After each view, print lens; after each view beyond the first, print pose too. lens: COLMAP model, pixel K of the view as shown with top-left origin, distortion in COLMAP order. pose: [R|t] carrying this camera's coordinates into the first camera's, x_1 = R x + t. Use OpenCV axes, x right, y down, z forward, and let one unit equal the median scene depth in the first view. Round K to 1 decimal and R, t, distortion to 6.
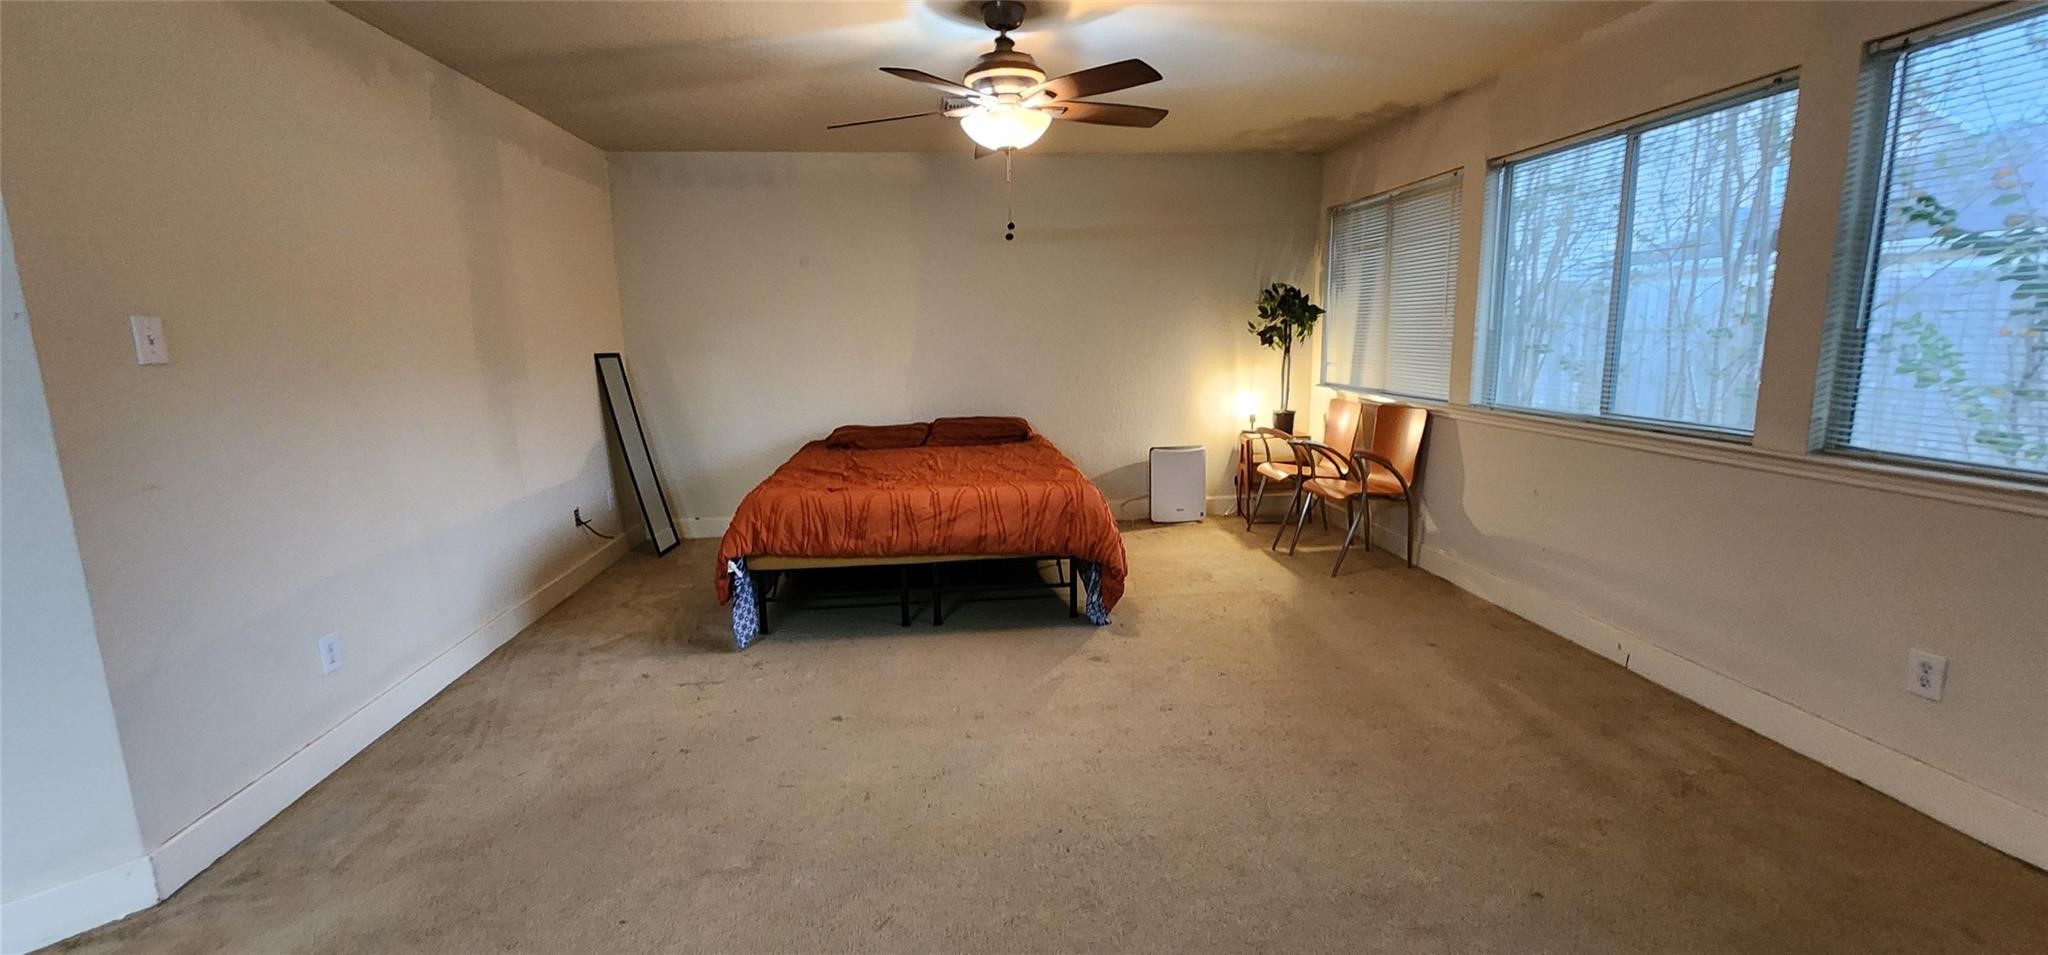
lens RADIAL K [[842.3, 0, 1018.4], [0, 842.3, 480.2], [0, 0, 1]] dist [-0.002105, -0.000262]
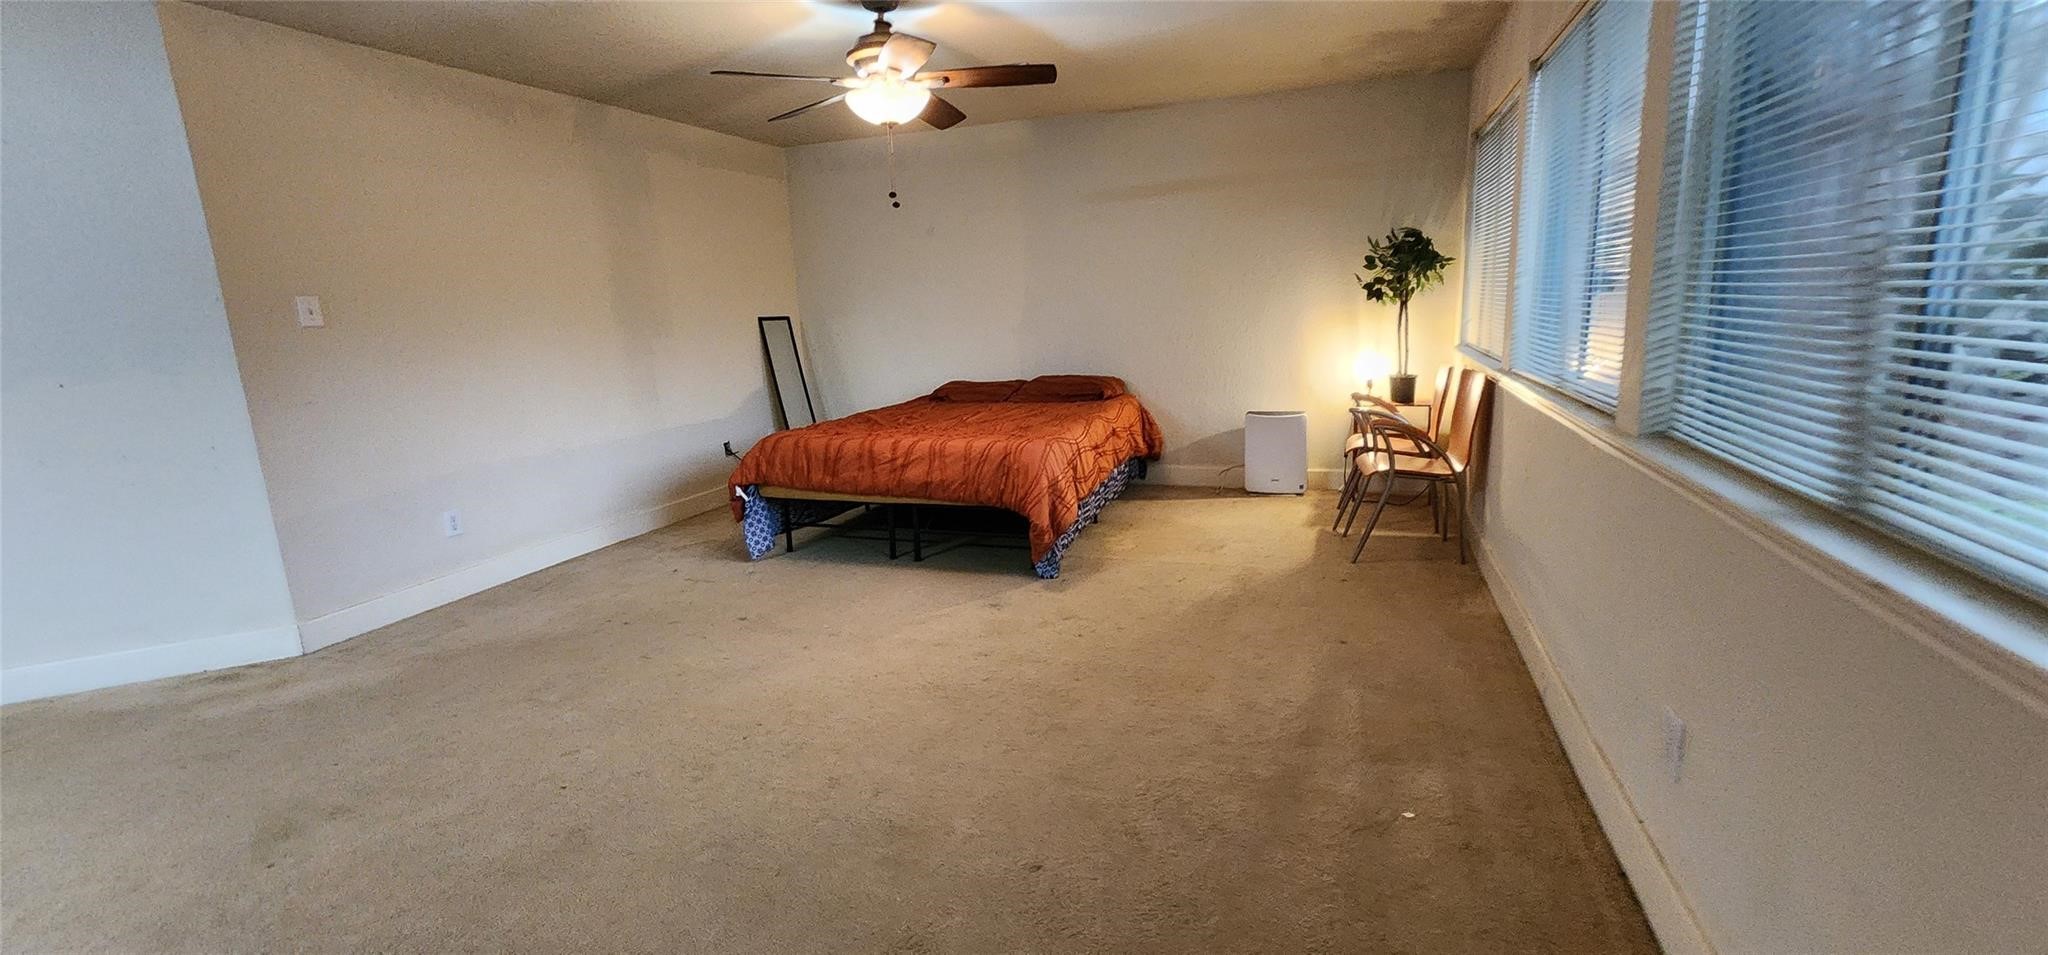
lens RADIAL K [[842.3, 0, 1018.2], [0, 842.3, 474.7], [0, 0, 1]] dist [-0.002105, -0.000262]
pose [[0.902908, 0.068917, -0.424273, 0.518519], [-0.052595, 0.997360, 0.050077, -0.003742], [0.426604, -0.022900, 0.904148, 0.064793]]
